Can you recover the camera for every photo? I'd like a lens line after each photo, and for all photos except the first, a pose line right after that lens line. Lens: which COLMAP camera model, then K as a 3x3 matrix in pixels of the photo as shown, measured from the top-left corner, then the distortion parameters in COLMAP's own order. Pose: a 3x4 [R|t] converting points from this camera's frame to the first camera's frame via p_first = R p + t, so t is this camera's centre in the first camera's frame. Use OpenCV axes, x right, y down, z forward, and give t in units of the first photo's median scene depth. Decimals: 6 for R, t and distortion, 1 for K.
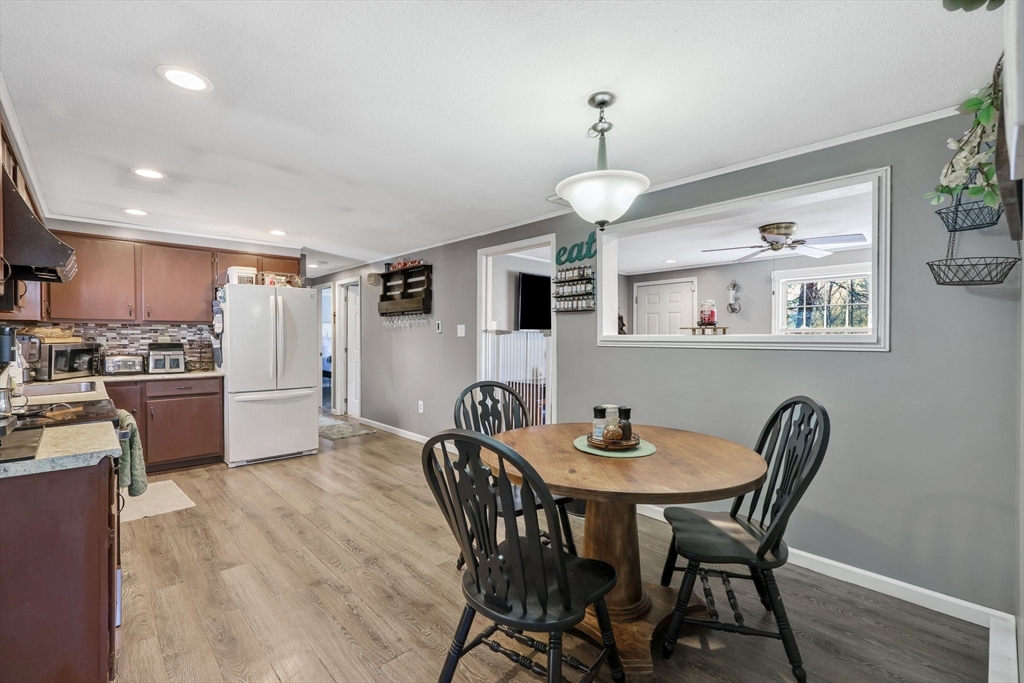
lens RADIAL K [[448.4, 0, 509.3], [0, 448.4, 340.7], [0, 0, 1]] dist [0.000296, -0.000335]
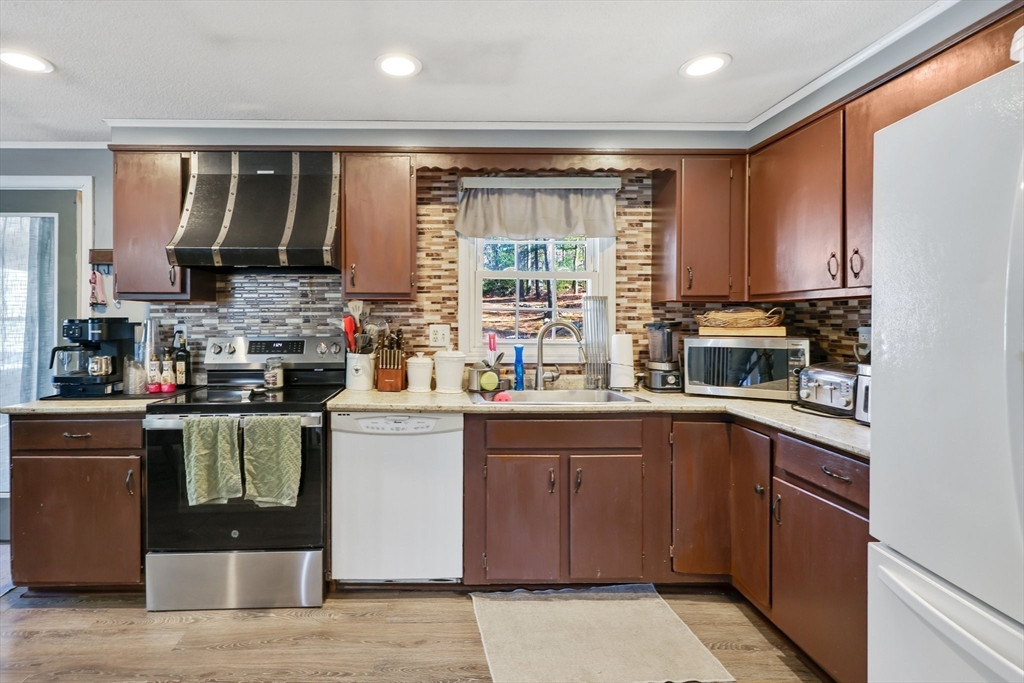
lens RADIAL K [[495.5, 0, 450.6], [0, 495.5, 318.7], [0, 0, 1]] dist [0.017878, -0.000066]
pose [[-0.670314, -0.003560, -0.742069, -0.265802], [-0.009272, 0.999951, 0.003579, -0.017483], [0.742020, 0.009279, -0.670314, 1.219865]]
